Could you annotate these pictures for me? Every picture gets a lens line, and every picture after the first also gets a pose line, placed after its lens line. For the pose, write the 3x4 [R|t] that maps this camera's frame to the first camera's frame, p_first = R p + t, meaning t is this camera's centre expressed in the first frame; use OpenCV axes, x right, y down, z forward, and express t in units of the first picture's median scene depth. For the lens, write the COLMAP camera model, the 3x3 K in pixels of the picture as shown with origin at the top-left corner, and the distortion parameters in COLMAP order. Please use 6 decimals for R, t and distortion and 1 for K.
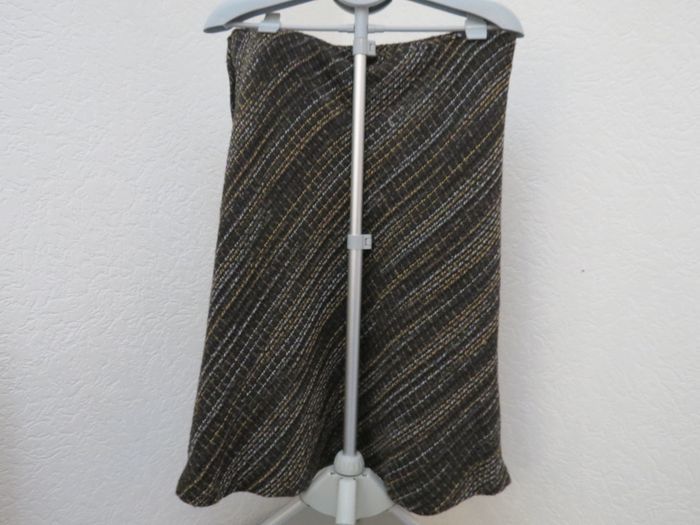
lens RADIAL K [[530.5, 0, 350.0], [0, 530.5, 262.5], [0, 0, 1]] dist [-0.025335, 0.002900]
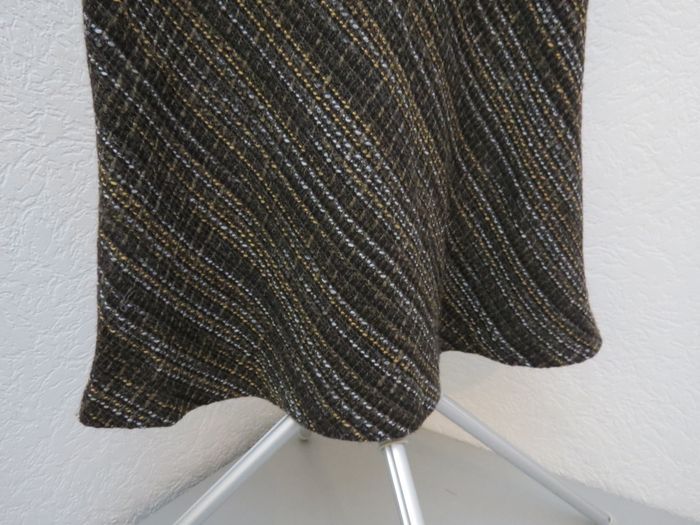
lens RADIAL K [[530.5, 0, 350.0], [0, 530.5, 262.5], [0, 0, 1]] dist [-0.025335, 0.002900]
pose [[0.988409, -0.070162, 0.134629, -0.101944], [0.051783, 0.989428, 0.135466, 0.173105], [-0.142711, -0.126924, 0.981593, 0.369213]]
